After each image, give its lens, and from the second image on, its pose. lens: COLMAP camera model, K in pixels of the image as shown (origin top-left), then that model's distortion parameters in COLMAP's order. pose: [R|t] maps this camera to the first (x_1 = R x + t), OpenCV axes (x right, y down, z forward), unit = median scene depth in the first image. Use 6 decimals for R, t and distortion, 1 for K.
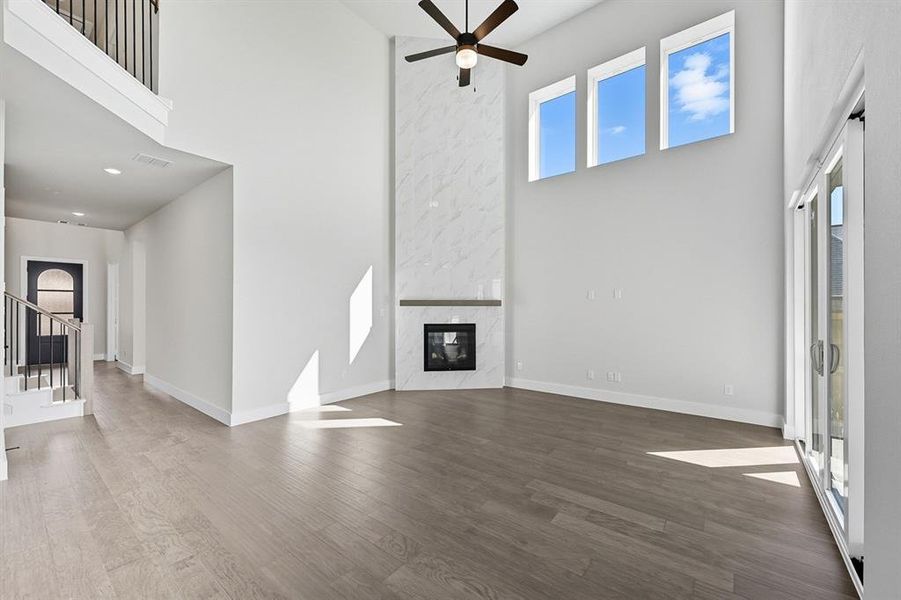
lens RADIAL K [[361.2, 0, 453.5], [0, 361.2, 309.6], [0, 0, 1]] dist [-0.001086, 0.000729]
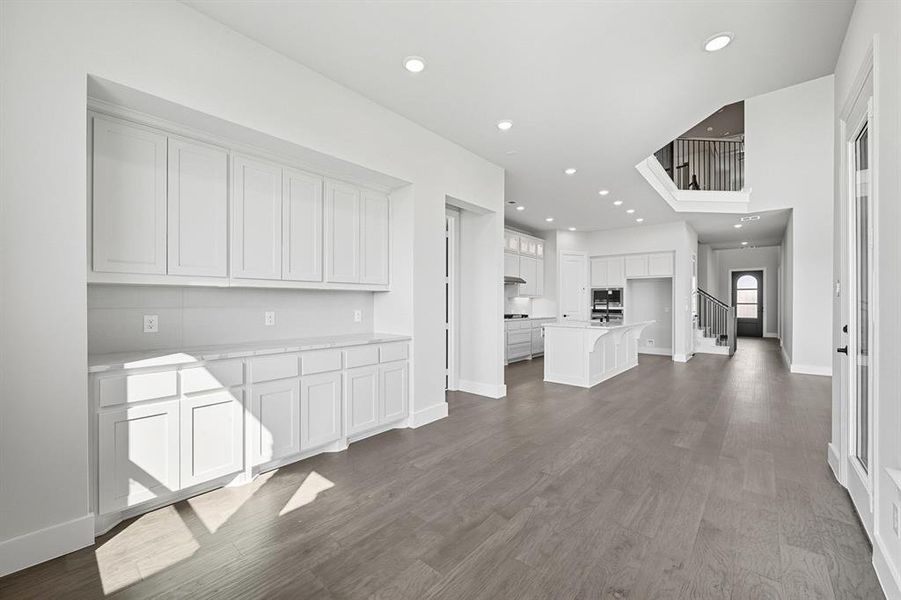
lens RADIAL K [[361.2, 0, 447.0], [0, 361.2, 301.1], [0, 0, 1]] dist [-0.001086, 0.000729]
pose [[-0.042765, -0.004225, -0.999076, 0.753415], [-0.005164, 0.999979, -0.004007, 0.018065], [0.999072, 0.004988, -0.042786, -0.321620]]
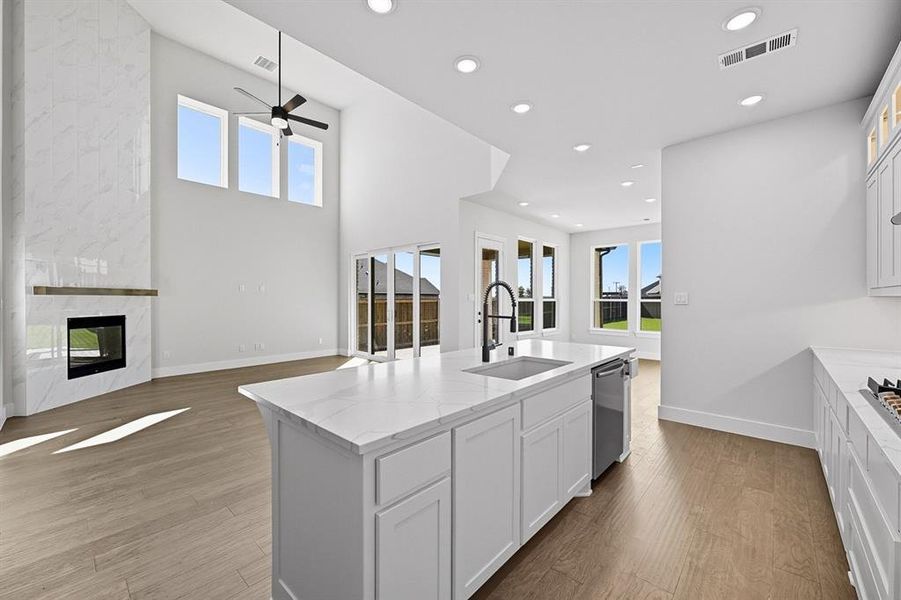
lens RADIAL K [[361.2, 0, 451.4], [0, 361.2, 299.6], [0, 0, 1]] dist [-0.001086, 0.000729]
pose [[0.066744, -0.001586, 0.997769, -0.826035], [0.002074, 0.999997, 0.001451, 0.000281], [-0.997768, 0.001973, 0.066747, 0.139212]]
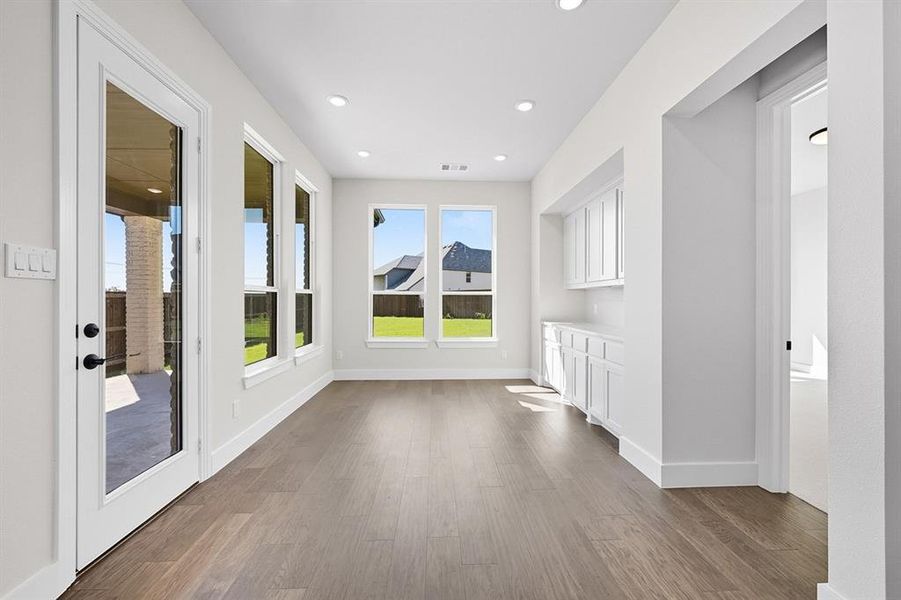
lens RADIAL K [[361.2, 0, 453.9], [0, 361.2, 300.8], [0, 0, 1]] dist [-0.001086, 0.000729]
pose [[-0.659414, -0.003473, 0.751772, -0.085662], [0.002760, 0.999971, 0.007041, 0.021397], [-0.751775, 0.006718, -0.659386, 0.098849]]
